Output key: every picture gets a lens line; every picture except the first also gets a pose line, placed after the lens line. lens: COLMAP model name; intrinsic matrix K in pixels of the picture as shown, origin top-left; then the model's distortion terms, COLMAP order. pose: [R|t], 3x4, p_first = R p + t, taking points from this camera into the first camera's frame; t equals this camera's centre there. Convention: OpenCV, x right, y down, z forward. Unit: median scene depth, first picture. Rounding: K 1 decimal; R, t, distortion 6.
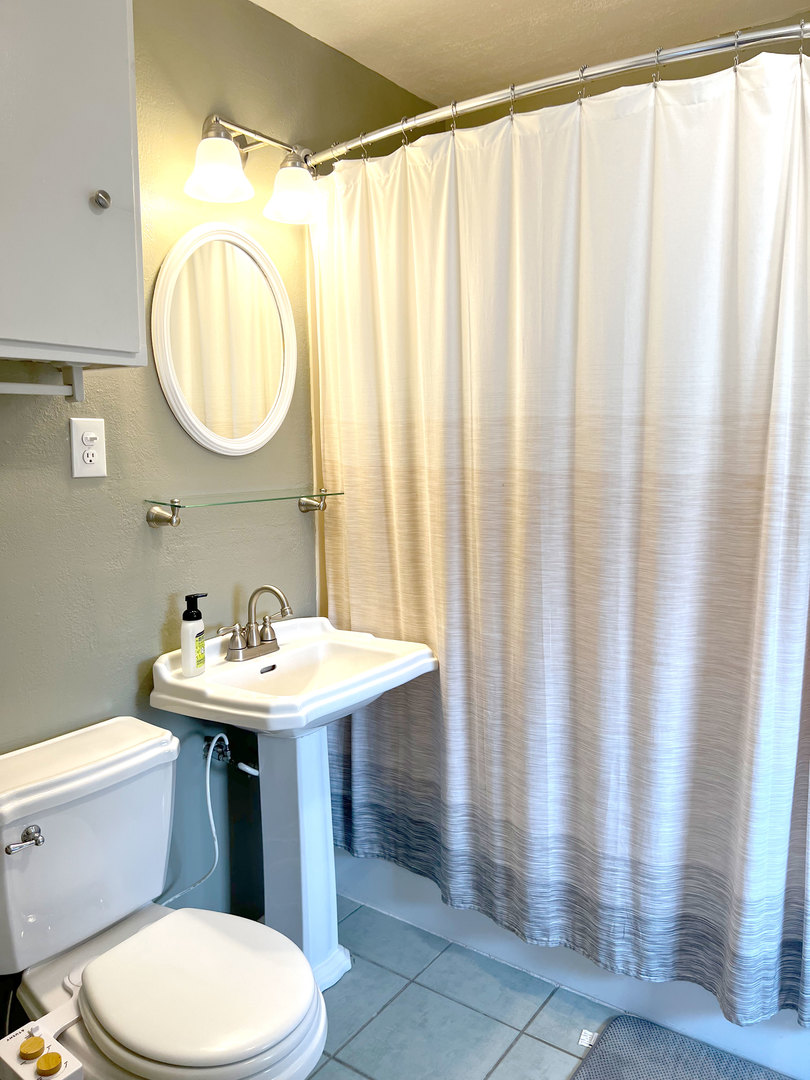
lens RADIAL K [[811.8, 0, 404.0], [0, 811.8, 543.7], [0, 0, 1]] dist [0.049081, -0.052476]
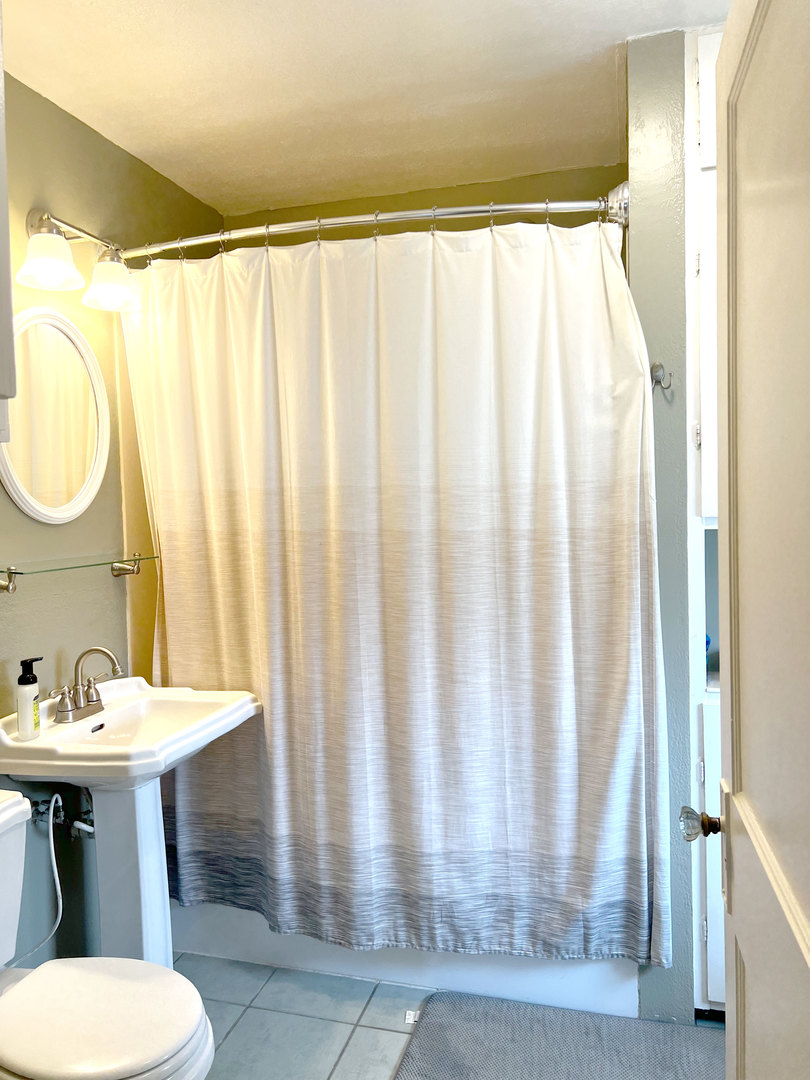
lens RADIAL K [[811.8, 0, 404.0], [0, 811.8, 543.7], [0, 0, 1]] dist [0.049081, -0.052476]
pose [[0.947099, -0.028426, 0.319679, -0.129143], [0.053444, 0.996131, -0.069760, 0.014181], [-0.316459, 0.083154, 0.944954, -0.130029]]
